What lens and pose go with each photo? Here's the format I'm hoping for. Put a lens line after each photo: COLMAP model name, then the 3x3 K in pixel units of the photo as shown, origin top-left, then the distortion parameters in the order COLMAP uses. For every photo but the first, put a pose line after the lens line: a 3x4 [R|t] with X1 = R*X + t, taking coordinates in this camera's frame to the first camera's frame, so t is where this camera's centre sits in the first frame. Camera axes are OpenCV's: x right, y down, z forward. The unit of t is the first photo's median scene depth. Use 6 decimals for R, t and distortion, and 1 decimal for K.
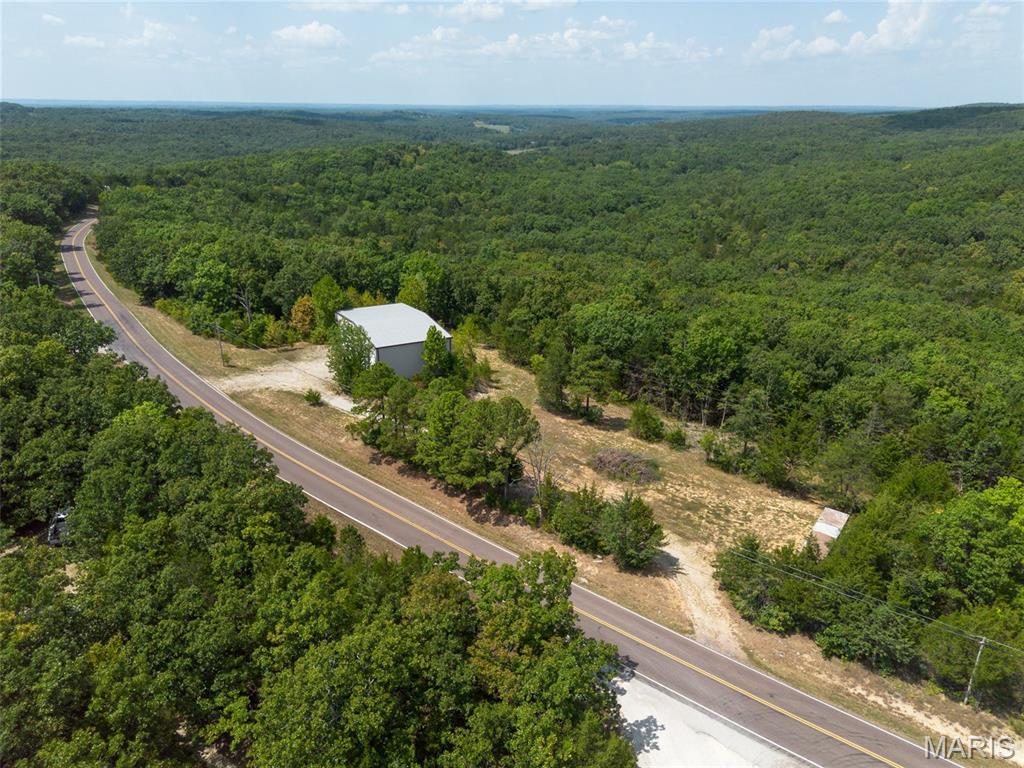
lens RADIAL K [[729.2, 0, 511.0], [0, 729.2, 378.5], [0, 0, 1]] dist [0.055028, -0.043735]
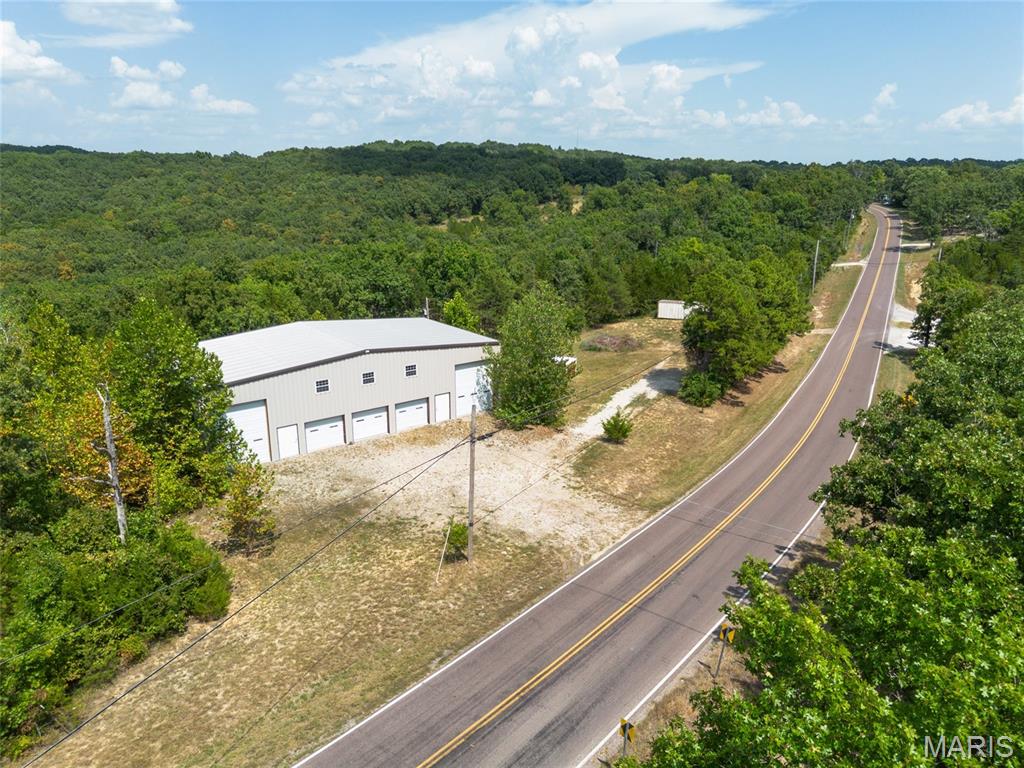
lens RADIAL K [[729.2, 0, 513.4], [0, 729.2, 378.8], [0, 0, 1]] dist [0.055028, -0.043735]
pose [[-0.167264, -0.270759, 0.948004, -0.244856], [0.347814, 0.883522, 0.313710, -0.063849], [-0.922523, 0.382202, -0.053608, 0.360944]]
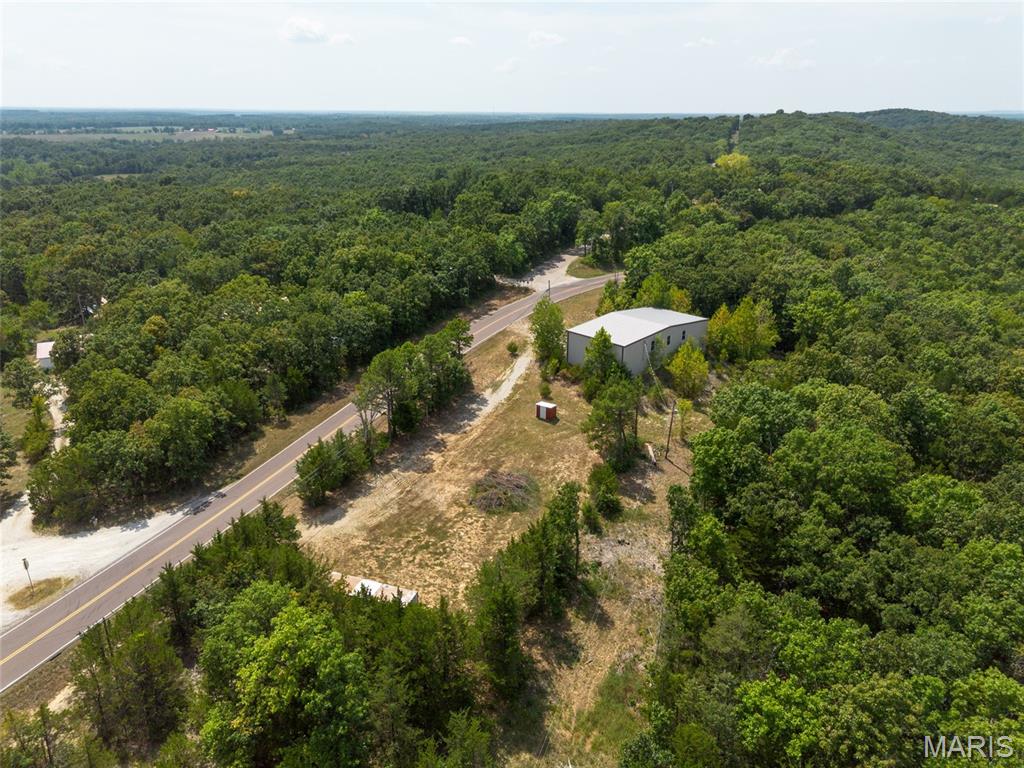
lens RADIAL K [[729.2, 0, 511.0], [0, 729.2, 379.9], [0, 0, 1]] dist [0.055028, -0.043735]
pose [[0.267946, 0.329773, -0.905237, 0.291071], [-0.340987, 0.911238, 0.231029, -0.070535], [0.901073, 0.246771, 0.356611, 0.189757]]
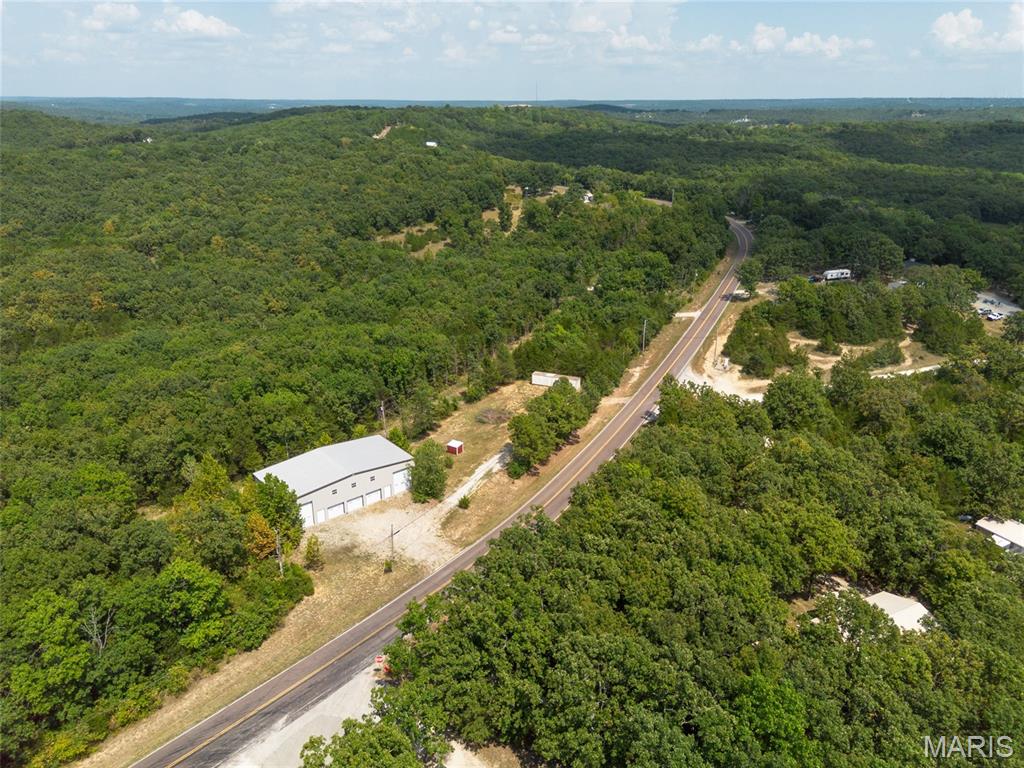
lens RADIAL K [[729.2, 0, 515.3], [0, 729.2, 384.7], [0, 0, 1]] dist [0.055028, -0.043735]
pose [[-0.210118, -0.359298, 0.909261, -0.428900], [0.344119, 0.843331, 0.412766, -0.196652], [-0.915114, 0.399623, -0.053558, 0.304580]]
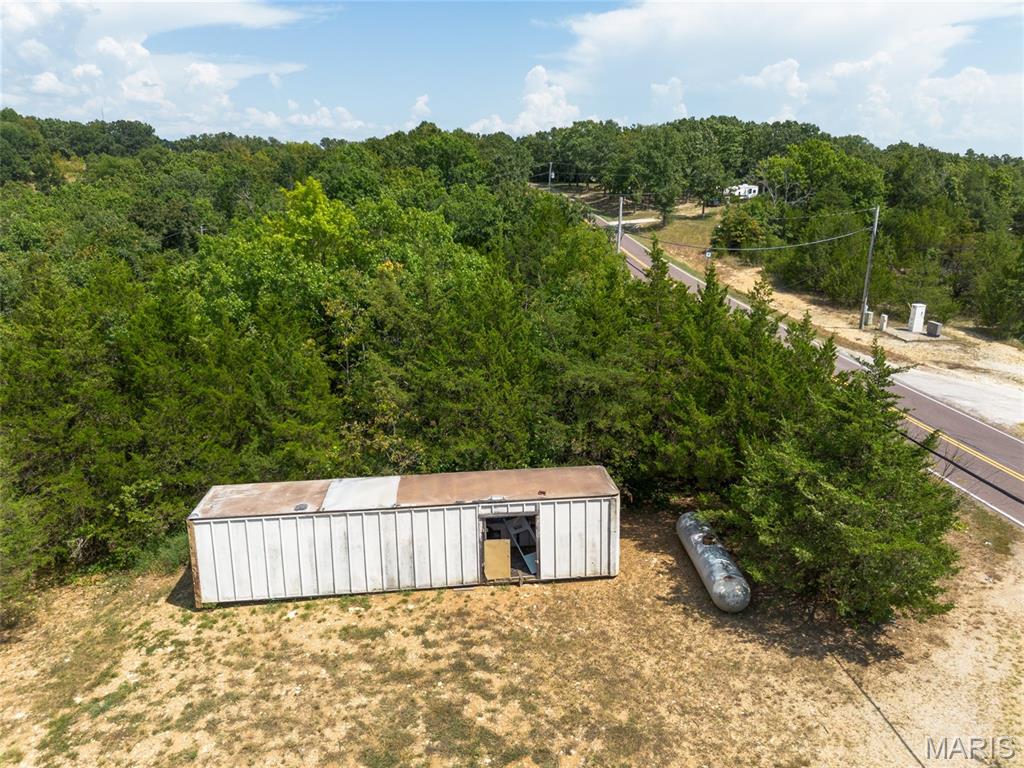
lens RADIAL K [[729.2, 0, 512.0], [0, 729.2, 383.1], [0, 0, 1]] dist [0.055028, -0.043735]
pose [[-0.662810, -0.211689, 0.718241, 0.046357], [0.259409, 0.834888, 0.485458, 0.010724], [-0.702417, 0.508084, -0.498458, 0.263130]]
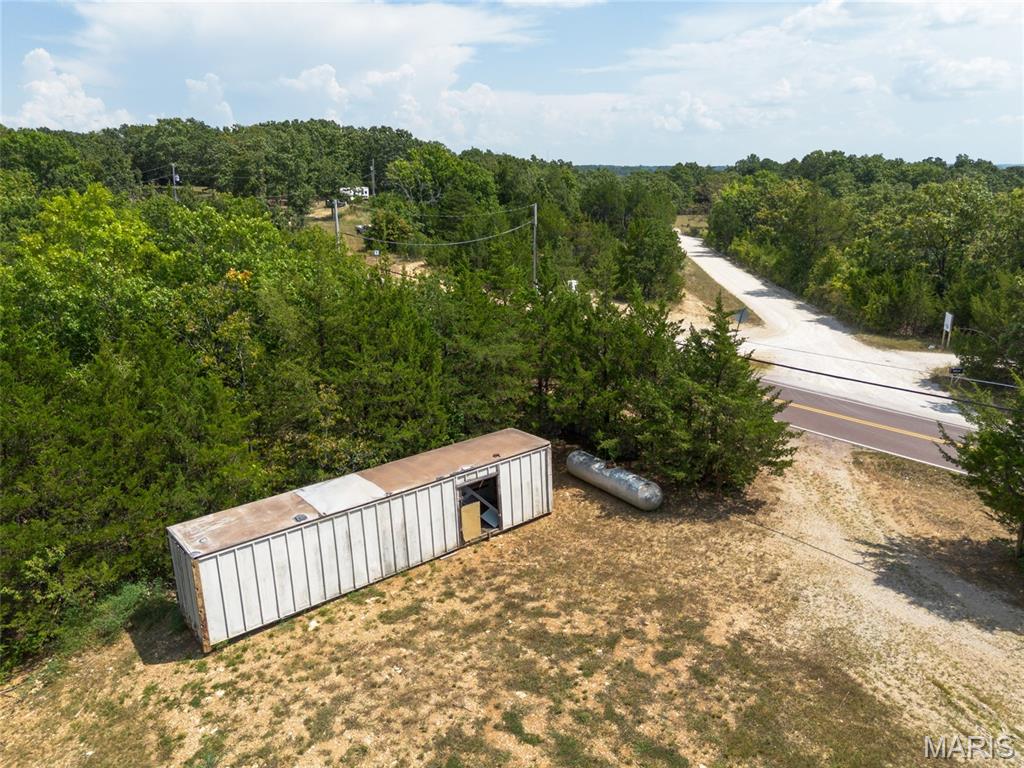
lens RADIAL K [[729.2, 0, 514.9], [0, 729.2, 383.8], [0, 0, 1]] dist [0.055028, -0.043735]
pose [[-0.961178, -0.072540, 0.266222, 0.069398], [0.101328, 0.804618, 0.585083, 0.001007], [-0.256649, 0.589345, -0.766031, 0.287854]]
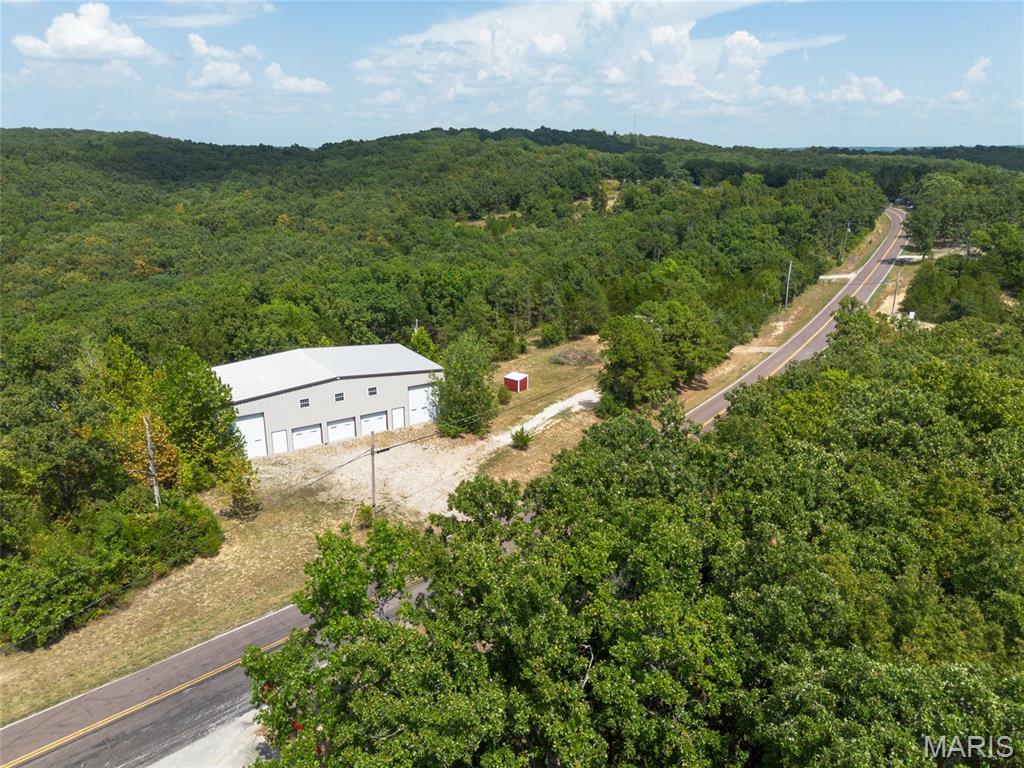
lens RADIAL K [[729.2, 0, 513.6], [0, 729.2, 381.5], [0, 0, 1]] dist [0.055028, -0.043735]
pose [[-0.085765, -0.303033, 0.949113, -0.303255], [0.348819, 0.883198, 0.313508, -0.080682], [-0.933258, 0.357956, 0.029956, 0.322652]]
